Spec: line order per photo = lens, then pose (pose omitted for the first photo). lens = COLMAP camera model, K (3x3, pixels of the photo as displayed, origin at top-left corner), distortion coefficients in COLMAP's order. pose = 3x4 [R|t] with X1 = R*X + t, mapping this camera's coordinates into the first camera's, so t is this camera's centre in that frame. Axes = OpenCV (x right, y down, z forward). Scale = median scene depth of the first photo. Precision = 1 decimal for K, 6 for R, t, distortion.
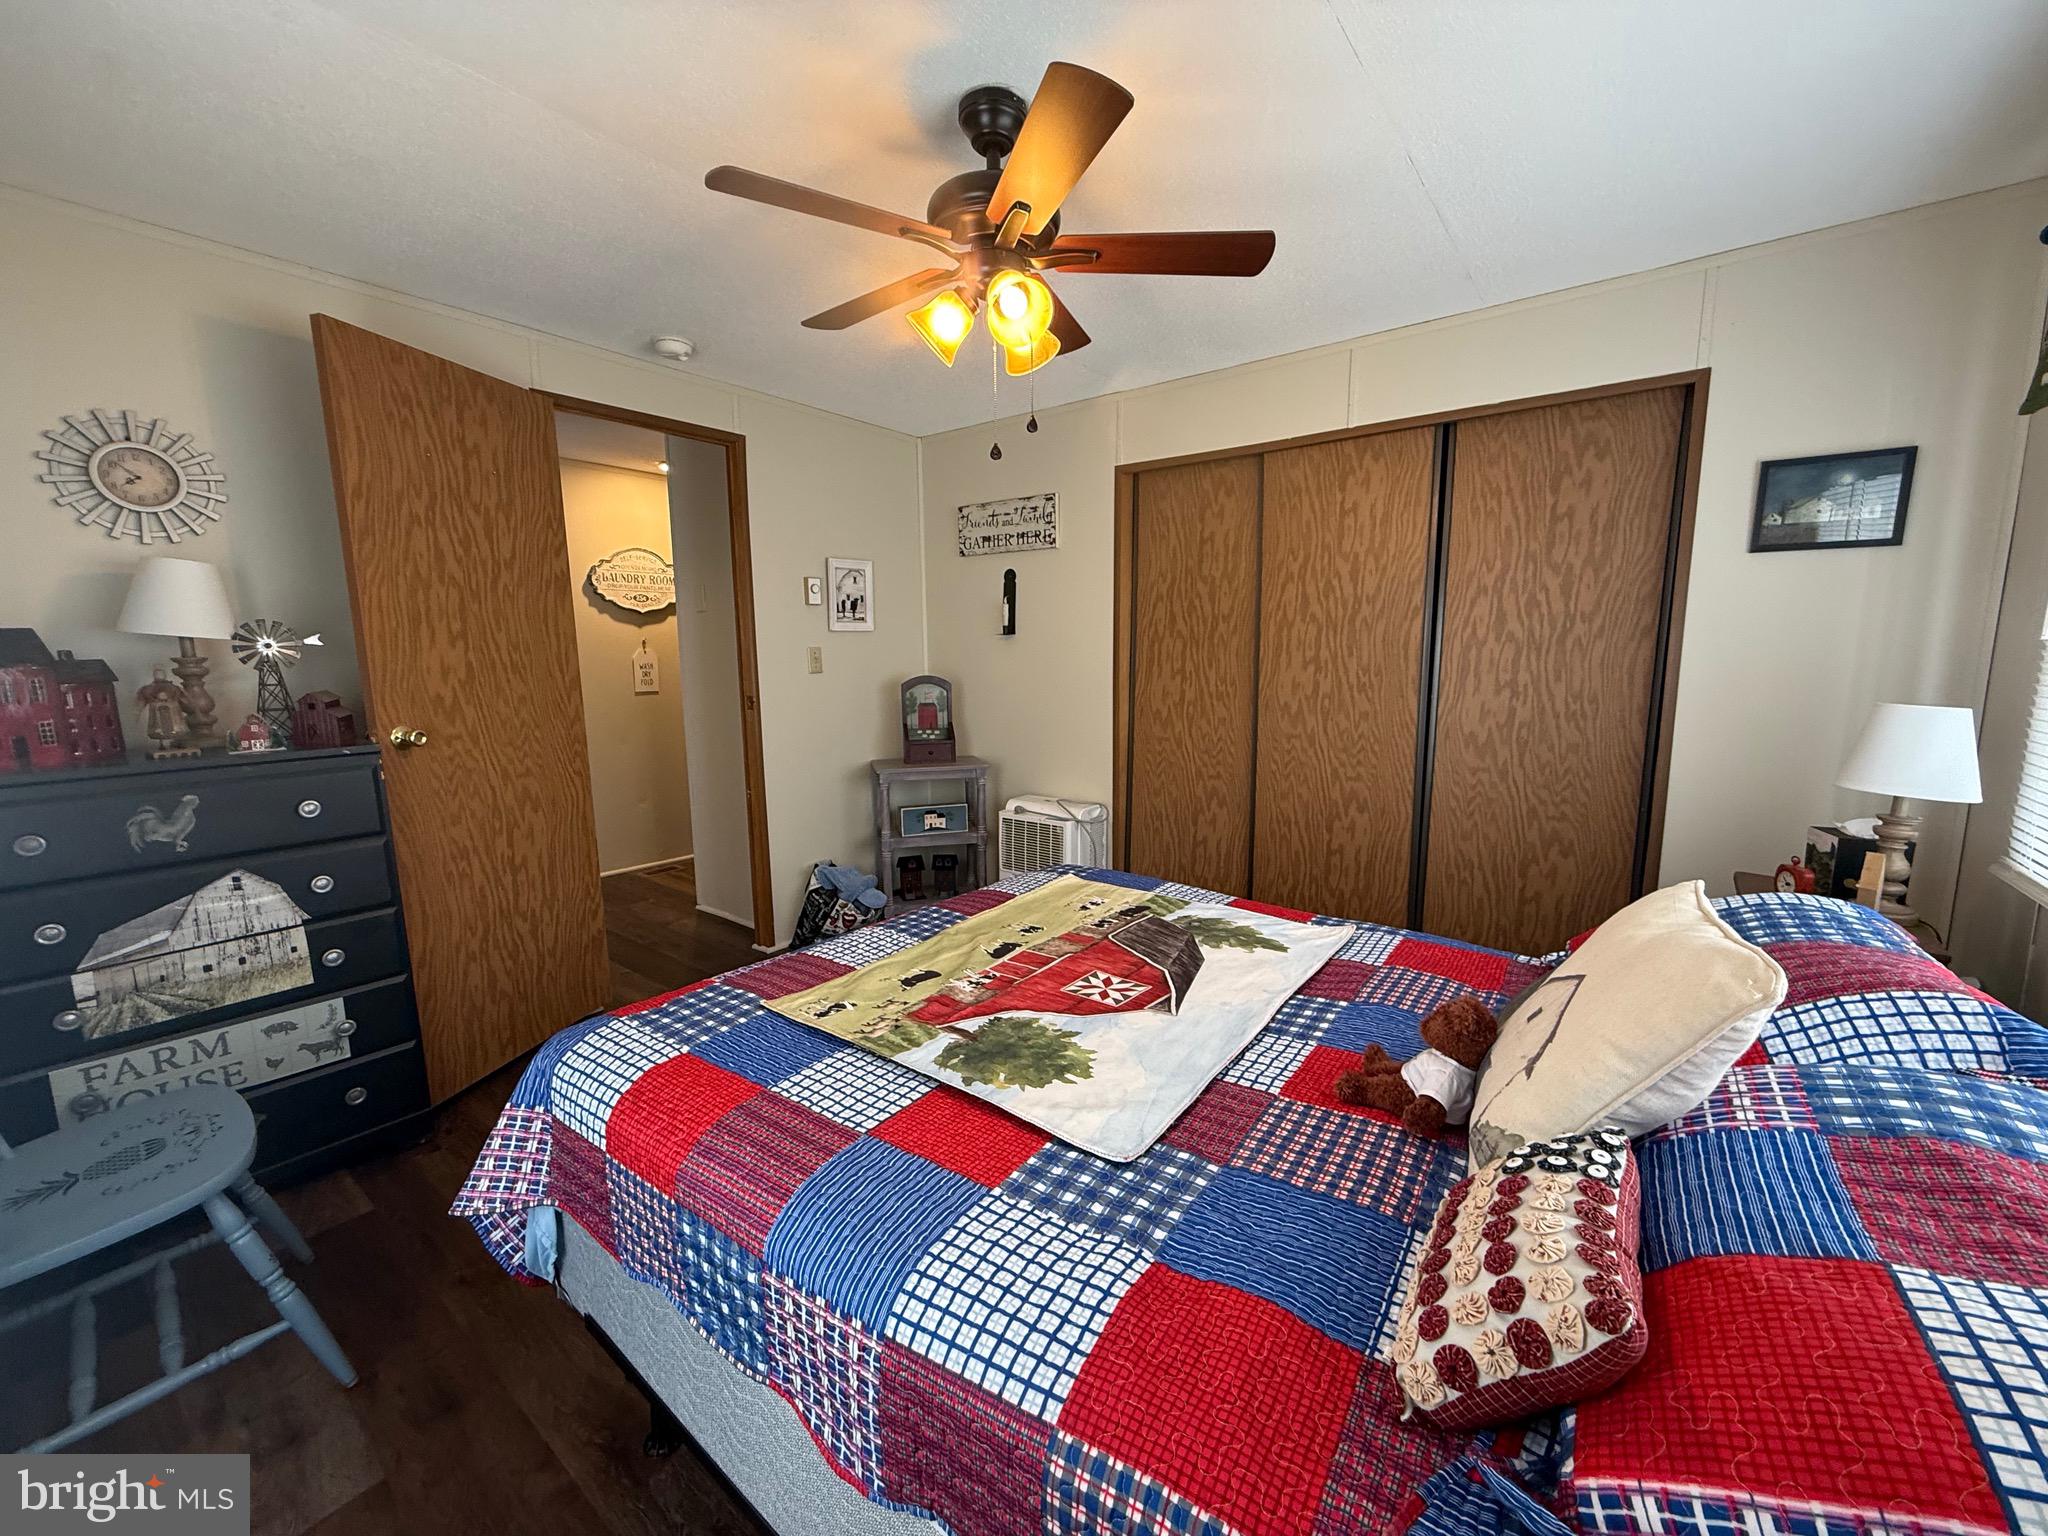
lens RADIAL K [[813.4, 0, 1019.4], [0, 813.4, 768.0], [0, 0, 1]] dist [0.000383, -0.000397]
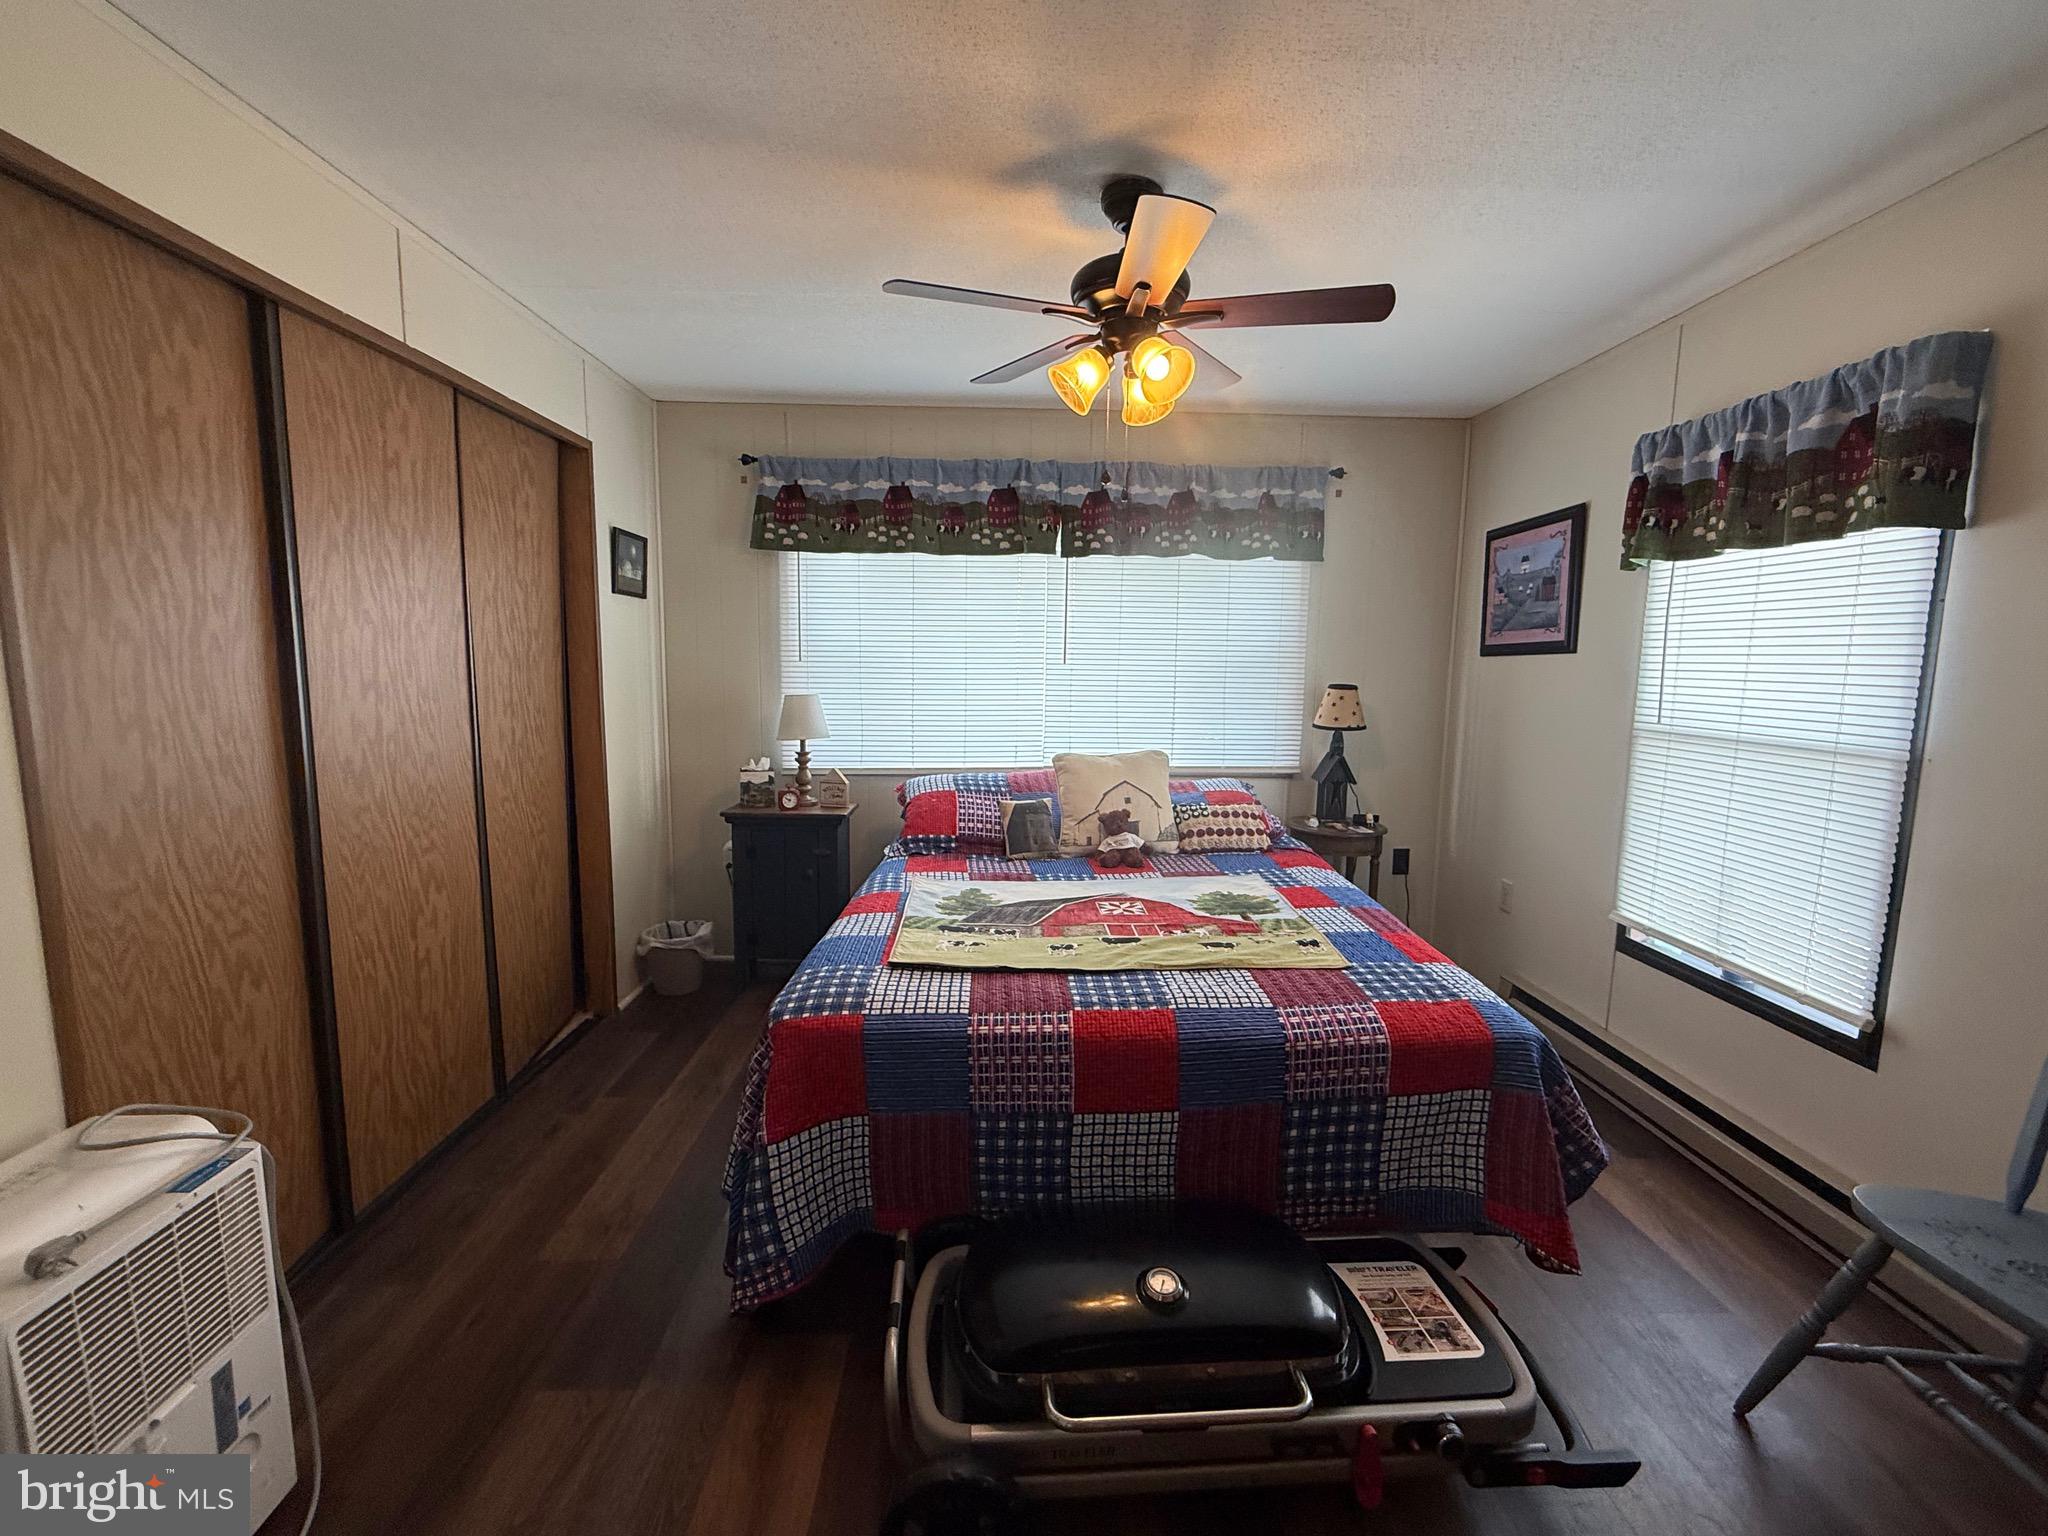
lens RADIAL K [[884.7, 0, 1023.3], [0, 884.7, 768.8], [0, 0, 1]] dist [-0.001304, 0.000065]
pose [[-0.634311, -0.096197, 0.767069, -0.797487], [0.105351, 0.972215, 0.209042, -0.258313], [-0.765866, 0.213409, -0.606553, 1.701097]]
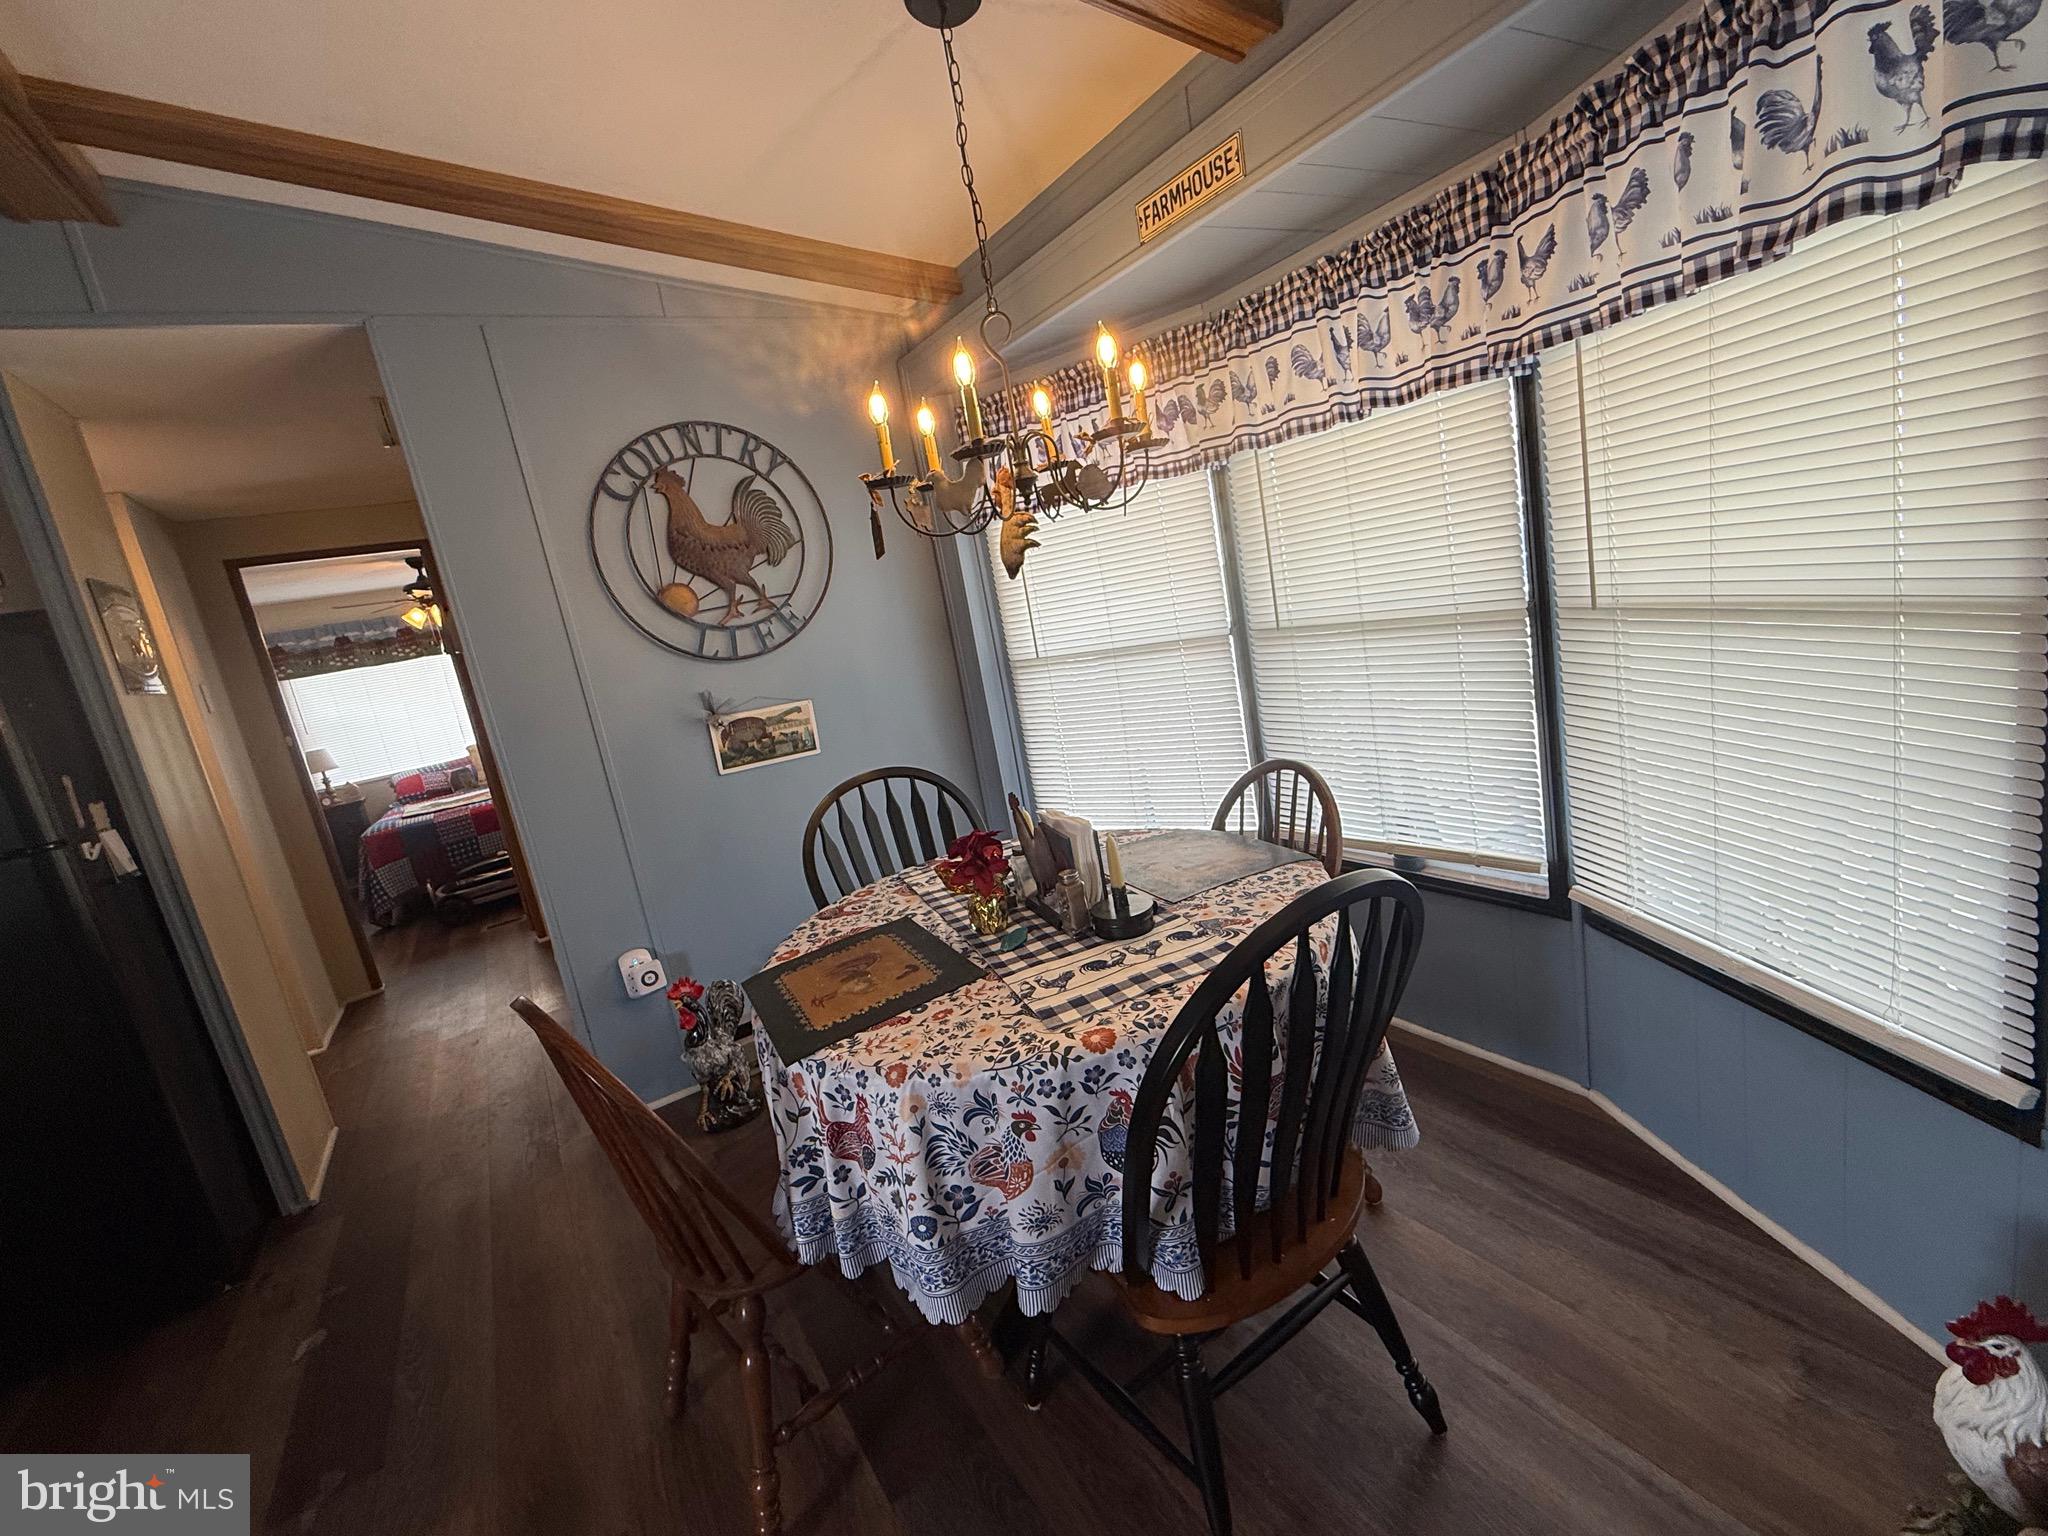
lens RADIAL K [[884.7, 0, 1023.3], [0, 884.7, 768.8], [0, 0, 1]] dist [-0.001304, 0.000065]
pose [[-0.921563, 0.106661, 0.373290, -3.173176], [0.234762, 0.918908, 0.317010, -0.476607], [-0.309206, 0.379779, -0.871871, 3.244767]]
